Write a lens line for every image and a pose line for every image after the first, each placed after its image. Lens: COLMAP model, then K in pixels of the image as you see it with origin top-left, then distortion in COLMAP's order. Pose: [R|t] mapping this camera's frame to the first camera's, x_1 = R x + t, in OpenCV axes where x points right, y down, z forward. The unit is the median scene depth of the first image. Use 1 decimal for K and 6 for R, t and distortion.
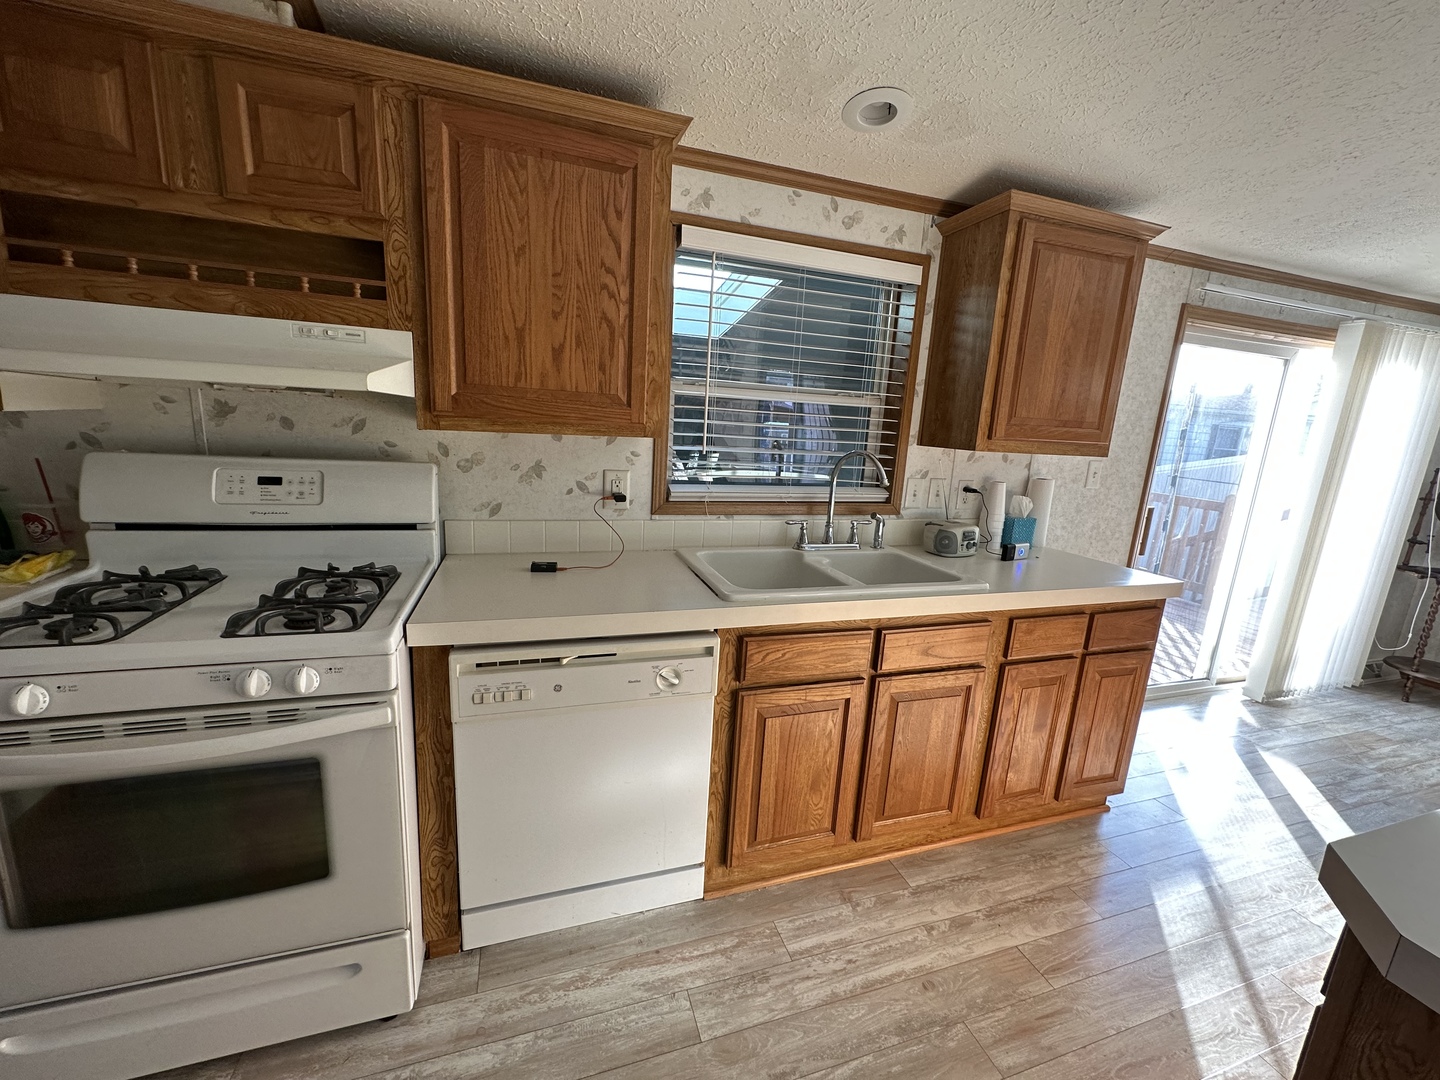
lens RADIAL K [[576.6, 0, 720.0], [0, 576.6, 540.0], [0, 0, 1]] dist [0.000182, 0.000094]
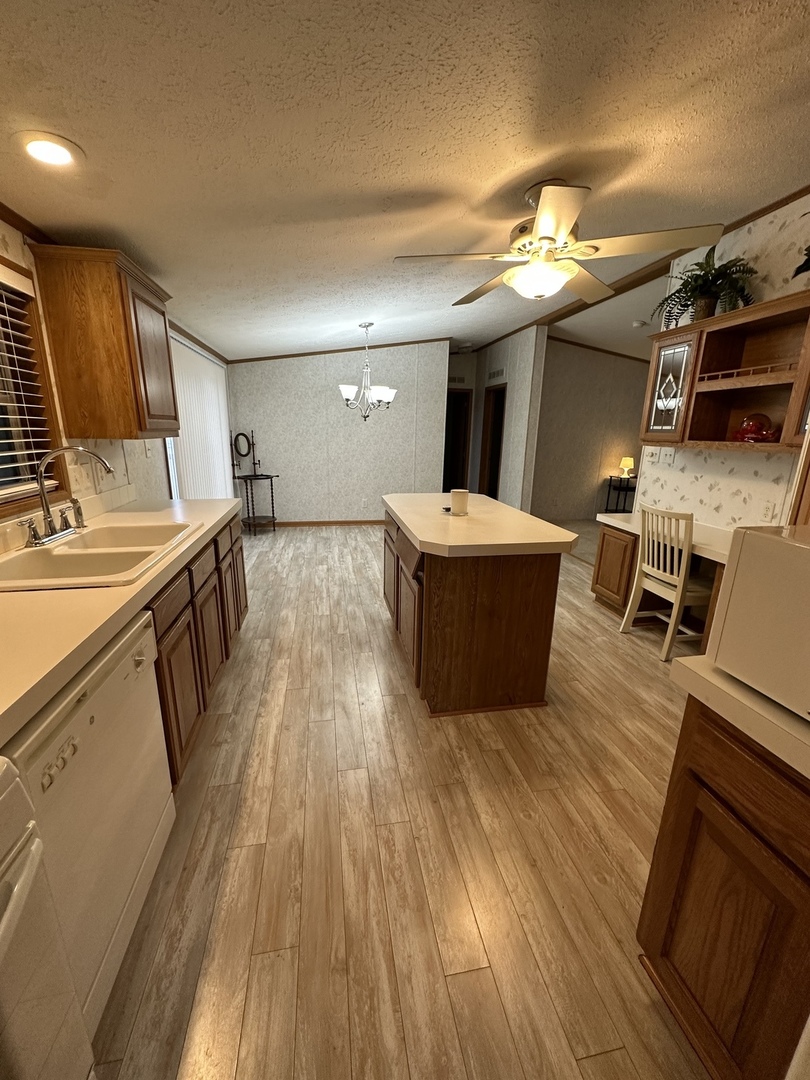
lens RADIAL K [[432.4, 0, 405.0], [0, 432.4, 540.0], [0, 0, 1]] dist [0.000182, 0.000094]
pose [[0.130284, -0.300638, 0.944798, -0.707020], [0.193761, 0.942266, 0.273114, -0.109762], [-0.972360, 0.147482, 0.181014, 0.269609]]
